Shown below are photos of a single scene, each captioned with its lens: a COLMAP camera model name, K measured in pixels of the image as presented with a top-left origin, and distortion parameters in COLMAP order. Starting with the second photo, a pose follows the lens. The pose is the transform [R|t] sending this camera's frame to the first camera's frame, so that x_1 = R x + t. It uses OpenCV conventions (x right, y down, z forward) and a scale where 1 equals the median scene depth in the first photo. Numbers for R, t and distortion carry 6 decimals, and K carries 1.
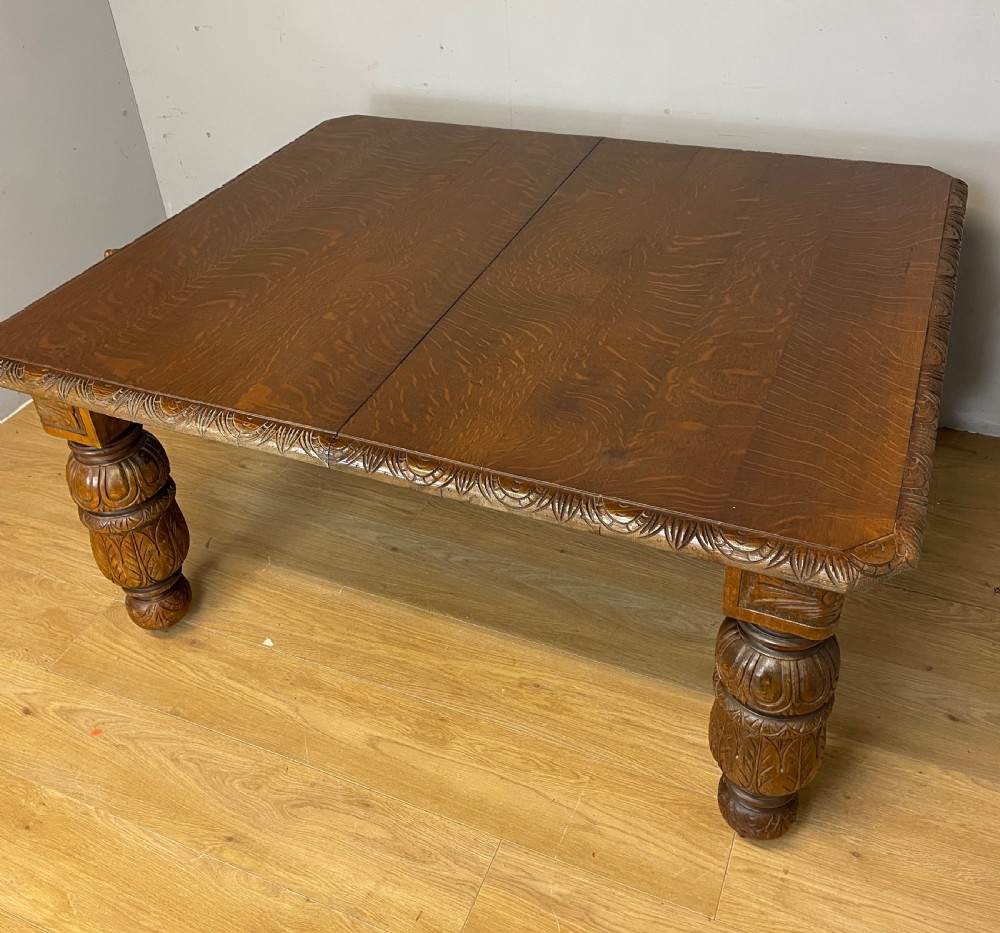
lens RADIAL K [[1002.8, 0, 487.4], [0, 1002.8, 350.6], [0, 0, 1]] dist [0.090463, -0.112493]
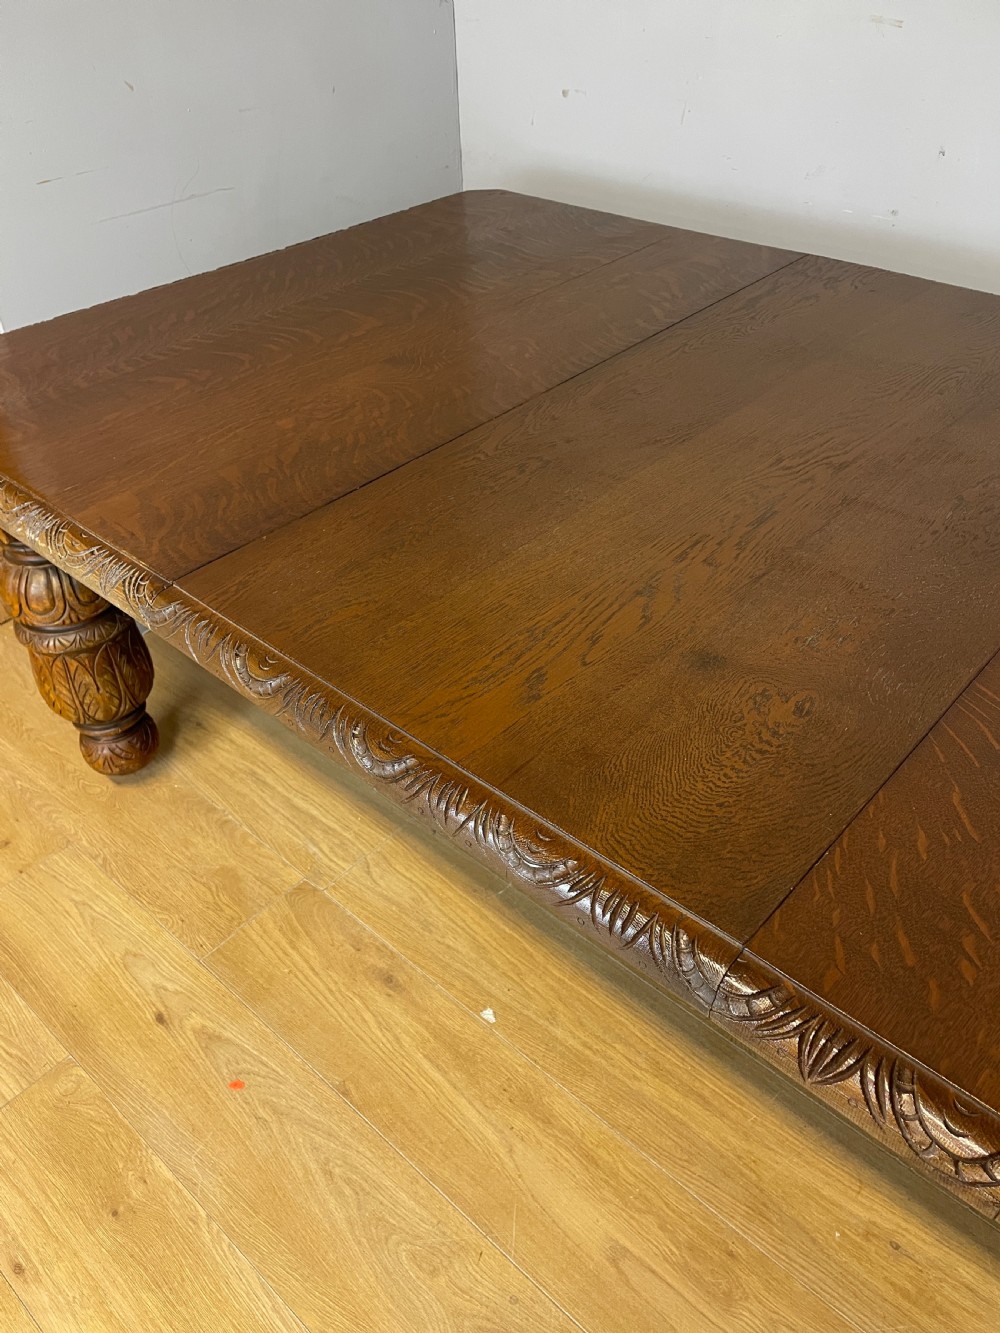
lens RADIAL K [[1004.3, 0, 495.3], [0, 1004.3, 675.9], [0, 0, 1]] dist [0.094491, -0.120686]
pose [[0.947718, 0.232151, -0.218945, -0.131955], [-0.199535, 0.966549, 0.161147, -0.052219], [0.249031, -0.109035, 0.962338, 0.418275]]
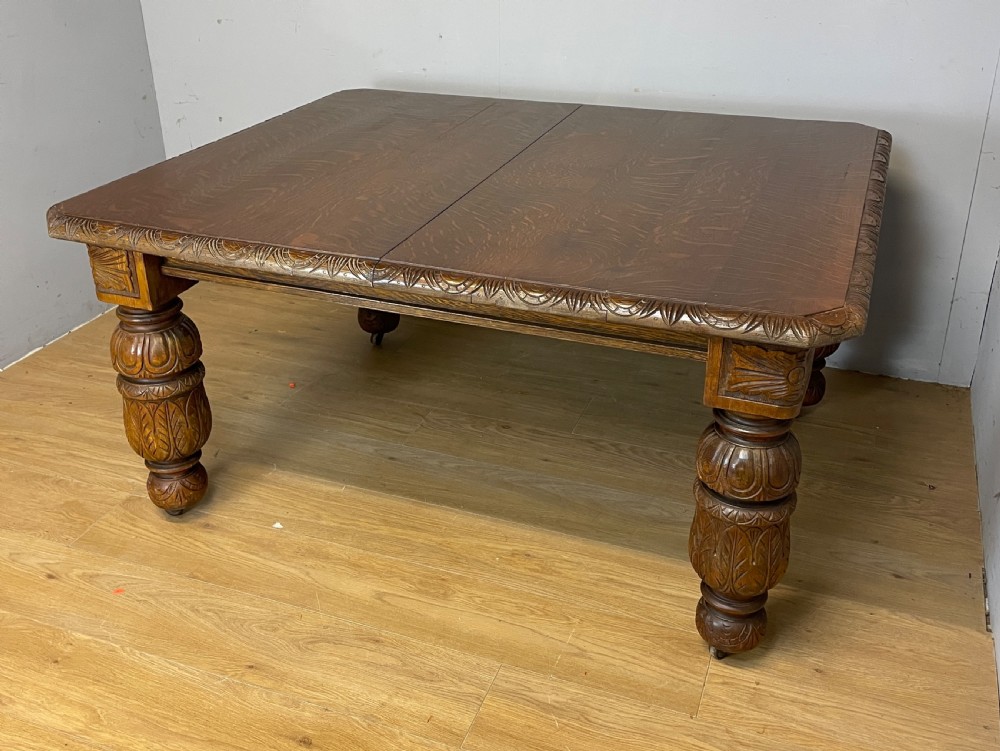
lens RADIAL K [[1001.5, 0, 487.3], [0, 1001.5, 302.5], [0, 0, 1]] dist [0.099509, -0.133735]
pose [[0.998038, 0.027214, 0.056388, -0.069293], [-0.018620, 0.988861, -0.147673, 0.238040], [-0.059779, 0.146333, 0.987427, -0.129269]]
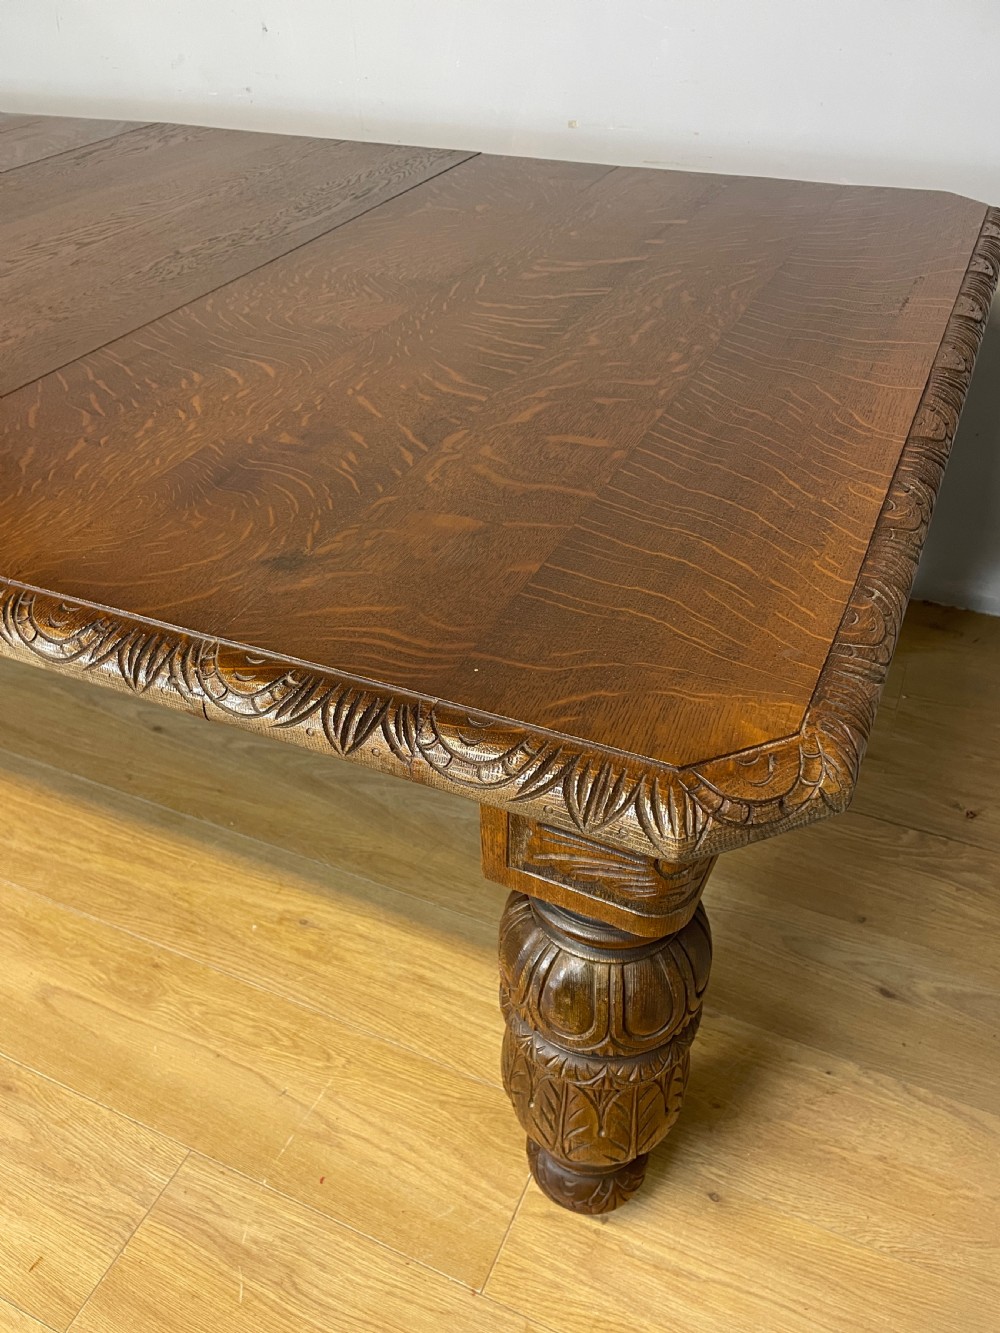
lens RADIAL K [[1011.0, 0, 493.7], [0, 1011.0, 675.1], [0, 0, 1]] dist [0.089647, -0.118421]
pose [[0.999025, 0.043275, 0.008762, 0.178545], [-0.043982, 0.992817, 0.111268, 0.083249], [-0.003884, -0.111545, 0.993752, 0.342379]]
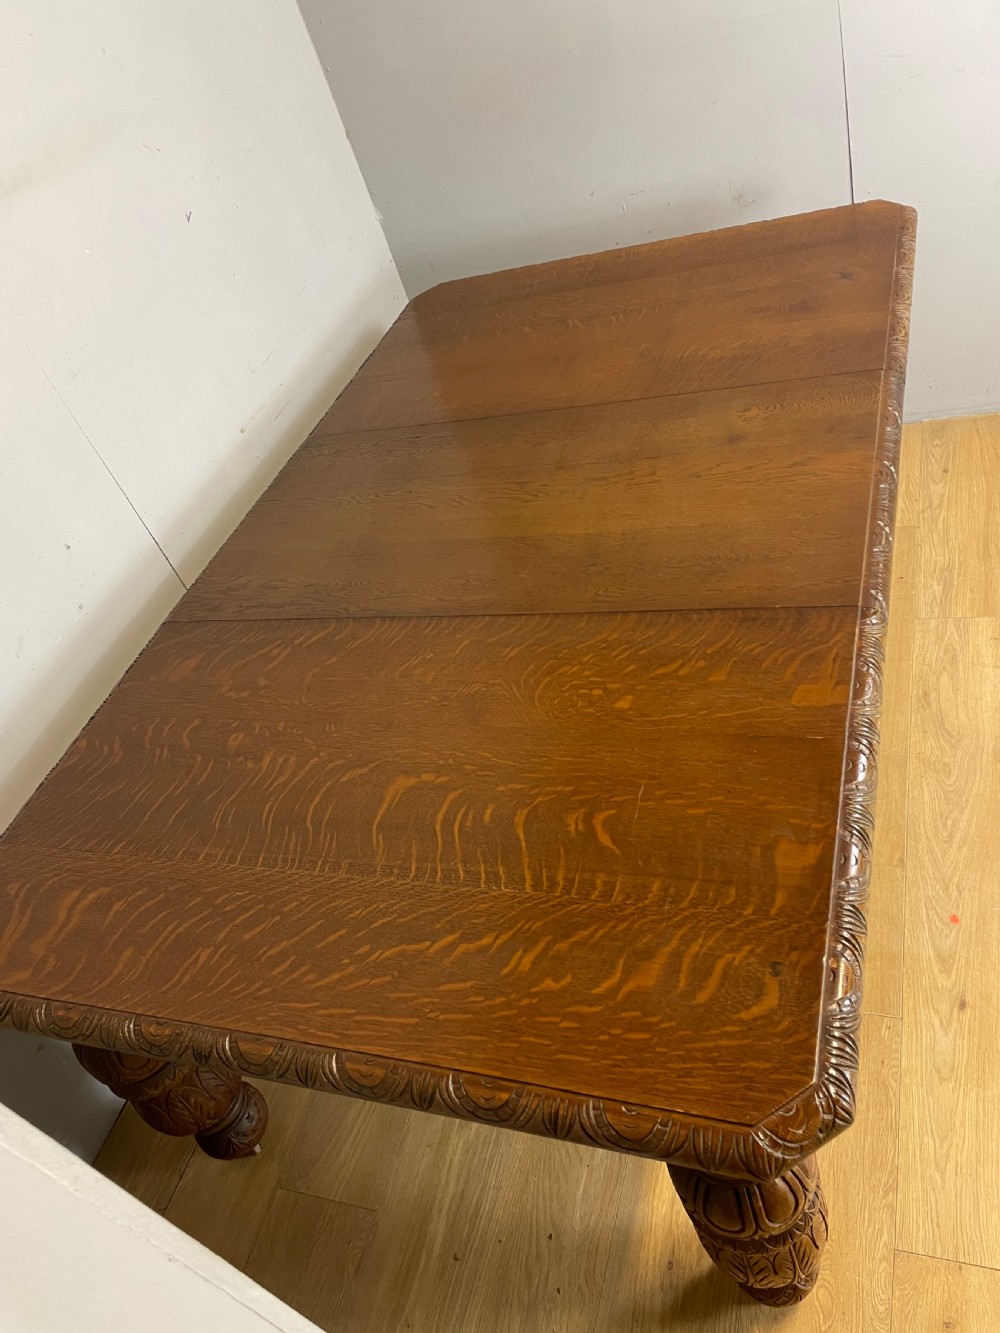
lens RADIAL K [[1004.3, 0, 495.3], [0, 1004.3, 675.9], [0, 0, 1]] dist [0.094491, -0.120686]
pose [[-0.077702, -0.596563, 0.798796, -1.016659], [0.762981, 0.480146, 0.432804, -0.479162], [-0.641734, 0.643096, 0.417858, 0.780093]]
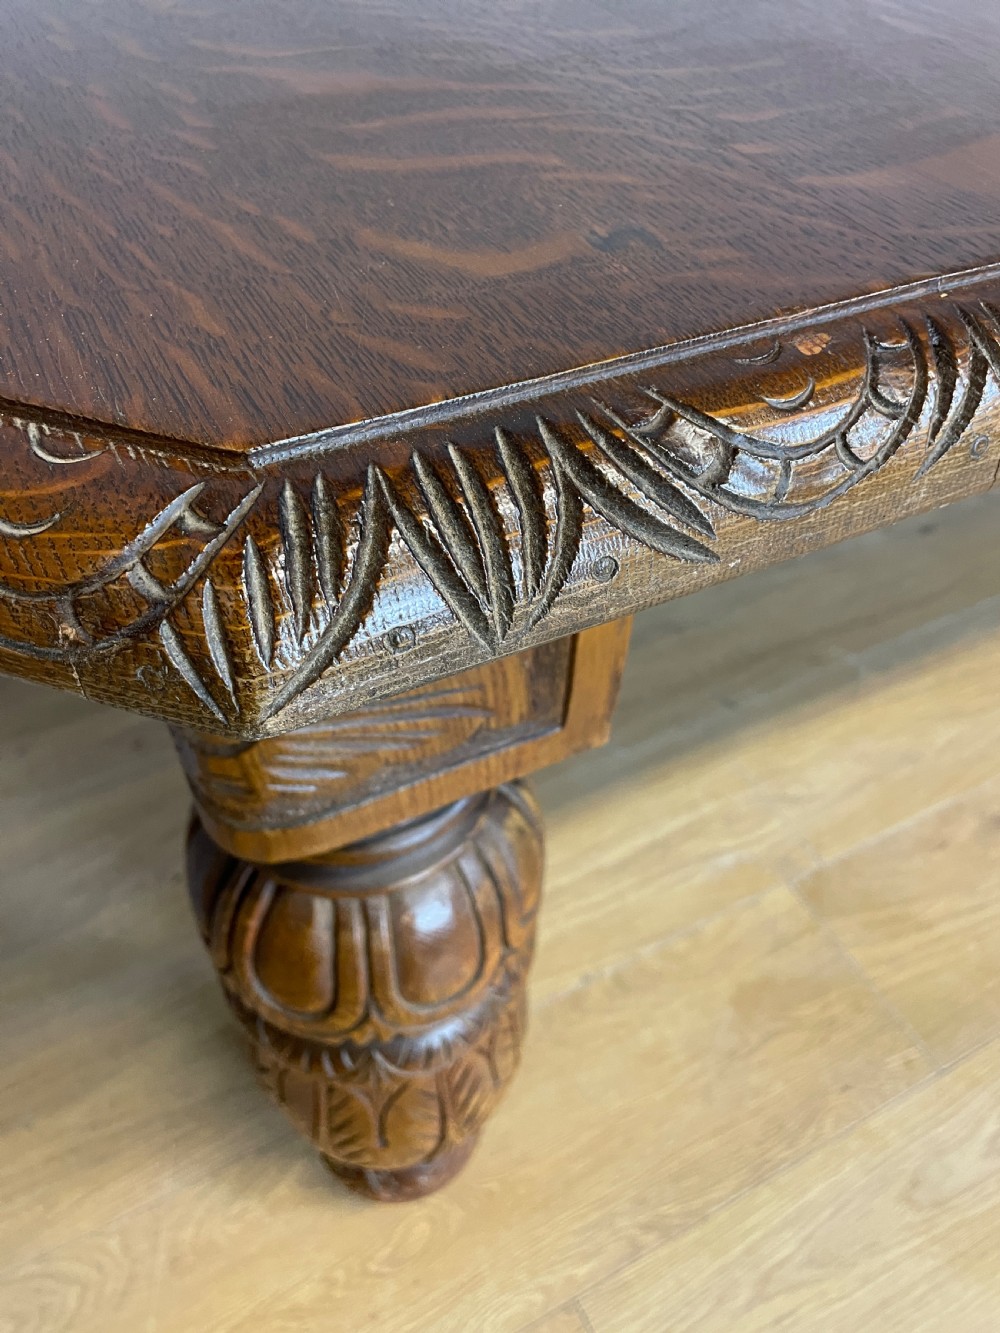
lens RADIAL K [[1029.5, 0, 500.0], [0, 1029.5, 666.5], [0, 0, 1]] dist [0.086787, -0.129360]
pose [[0.623738, -0.515725, 0.587348, -0.801238], [0.366268, 0.856678, 0.363251, -0.053704], [-0.690506, -0.011447, 0.723236, 0.926785]]
